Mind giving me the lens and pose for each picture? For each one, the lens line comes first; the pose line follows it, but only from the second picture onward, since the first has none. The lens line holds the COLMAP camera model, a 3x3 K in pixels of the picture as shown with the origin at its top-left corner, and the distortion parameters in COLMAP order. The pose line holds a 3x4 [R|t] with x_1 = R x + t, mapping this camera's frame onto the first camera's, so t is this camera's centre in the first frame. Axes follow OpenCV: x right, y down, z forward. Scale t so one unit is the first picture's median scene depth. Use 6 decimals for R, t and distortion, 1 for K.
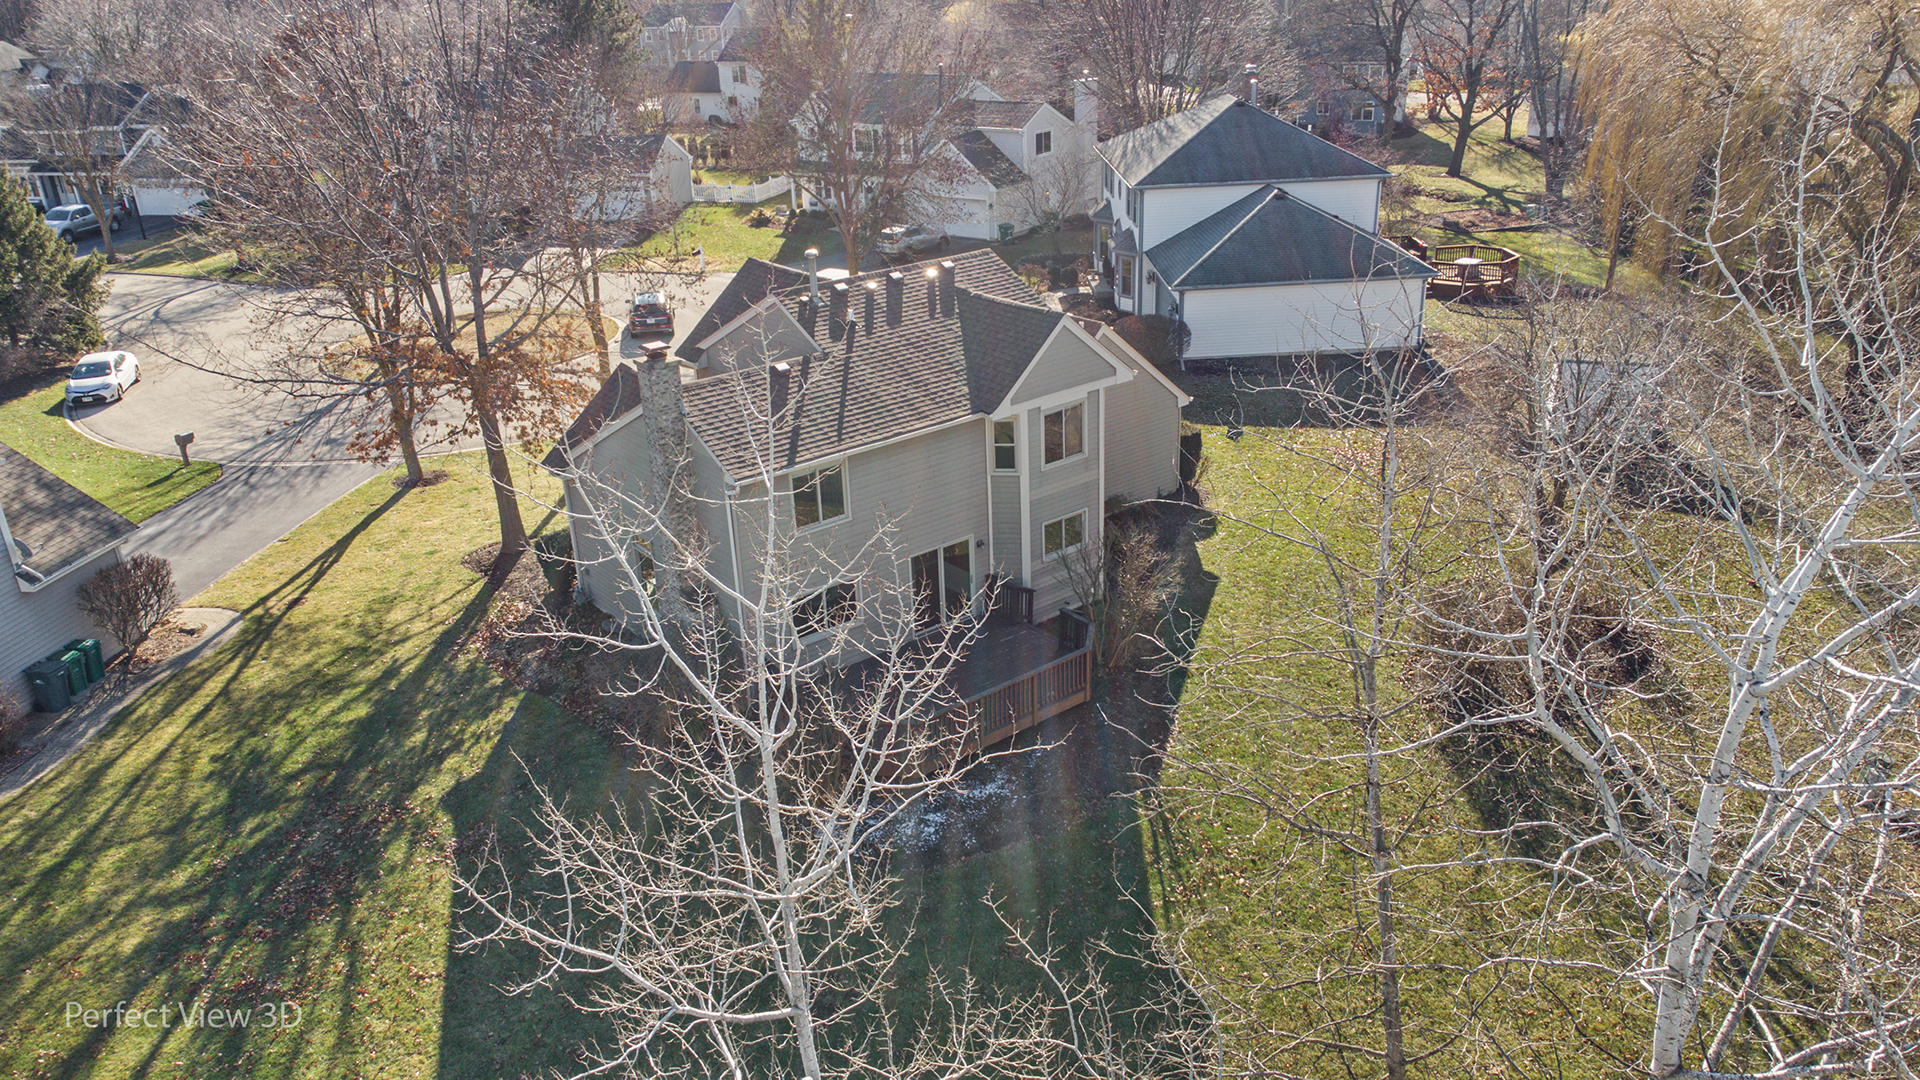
lens RADIAL K [[1420.2, 0, 960.0], [0, 1420.2, 540.0], [0, 0, 1]] dist [0.049680, 0.007217]
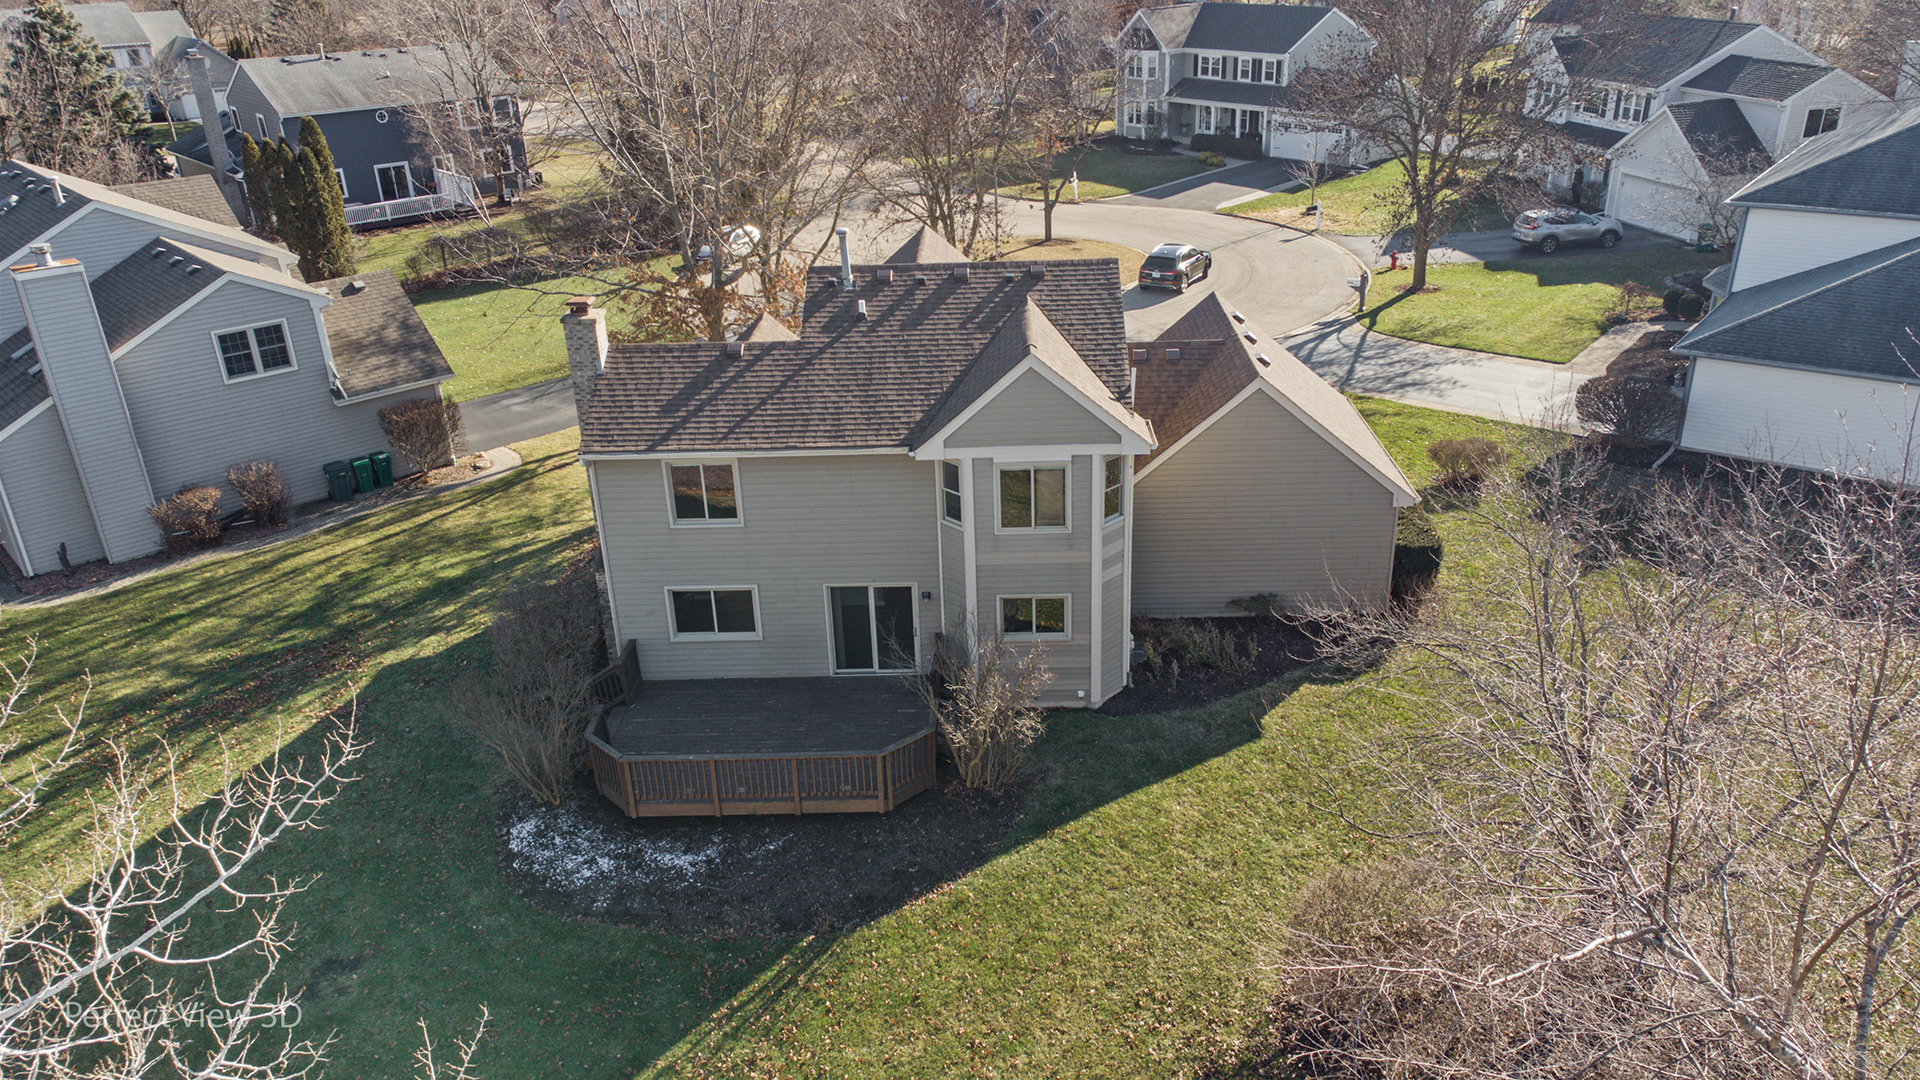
lens RADIAL K [[1420.2, 0, 960.0], [0, 1420.2, 540.0], [0, 0, 1]] dist [0.049680, 0.007217]
pose [[0.767075, 0.277612, -0.578384, 0.520876], [-0.245494, 0.959929, 0.135162, -0.151793], [0.592730, 0.038310, 0.804490, 0.322850]]
